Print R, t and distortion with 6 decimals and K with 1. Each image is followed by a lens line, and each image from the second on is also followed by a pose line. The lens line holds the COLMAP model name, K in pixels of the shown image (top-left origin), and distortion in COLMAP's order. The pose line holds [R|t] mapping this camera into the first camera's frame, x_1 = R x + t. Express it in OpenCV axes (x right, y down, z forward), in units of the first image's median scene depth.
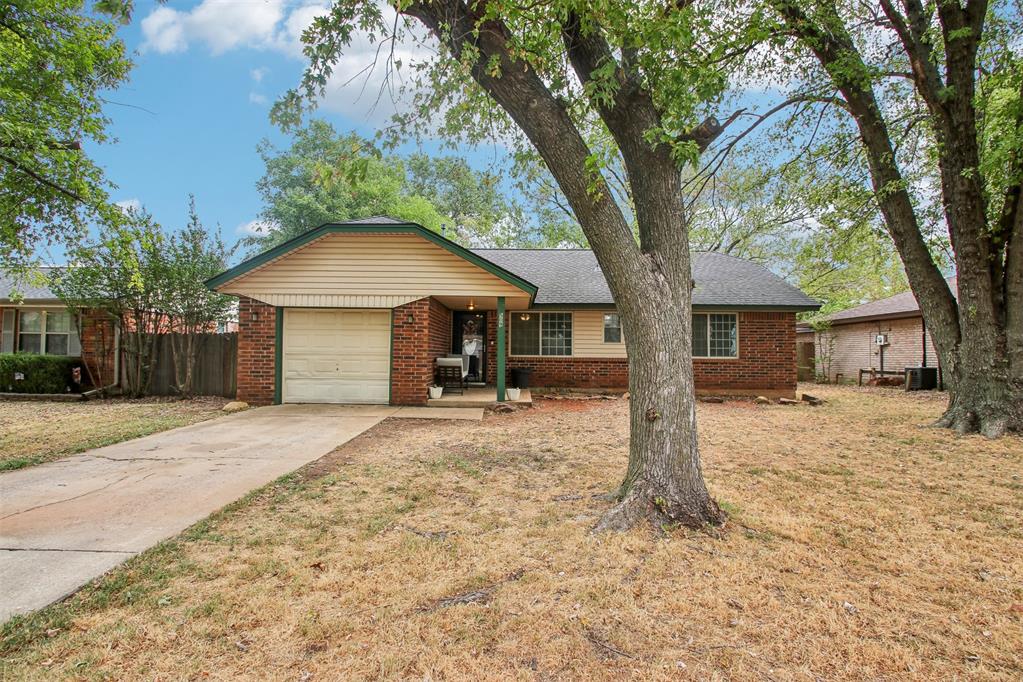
lens RADIAL K [[480.1, 0, 510.8], [0, 480.1, 342.1], [0, 0, 1]] dist [0.003101, -0.010356]
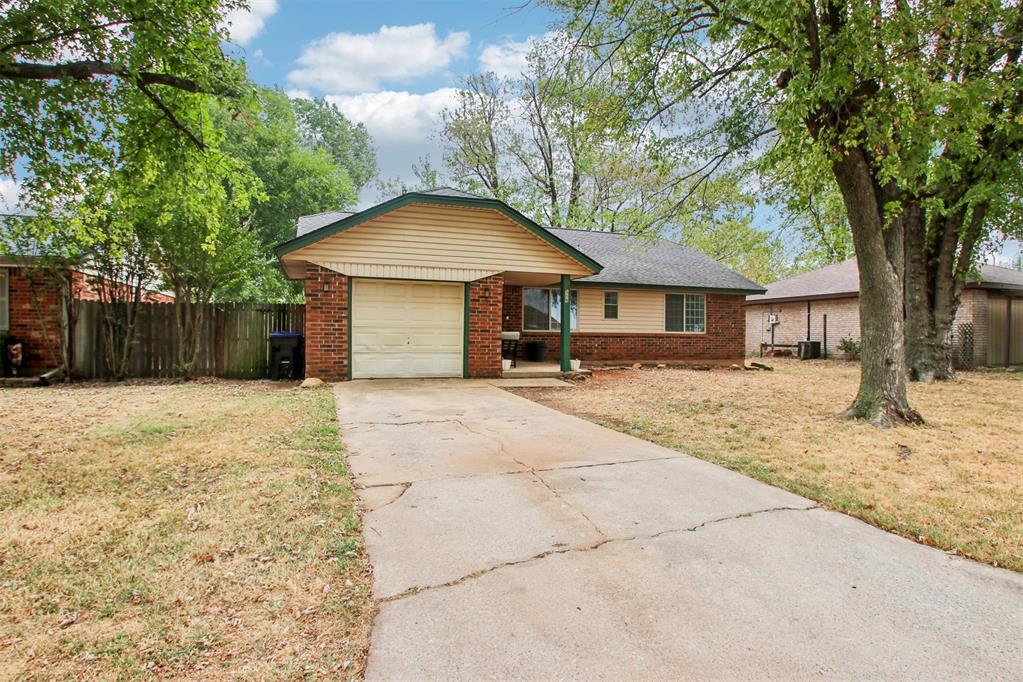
lens RADIAL K [[538.4, 0, 511.5], [0, 538.4, 341.0], [0, 0, 1]] dist [-0.000835, -0.000067]
pose [[0.941278, -0.003724, 0.337611, -0.473026], [-0.009793, 0.999217, 0.038326, 0.007817], [-0.337489, -0.039382, 0.940505, -0.089065]]
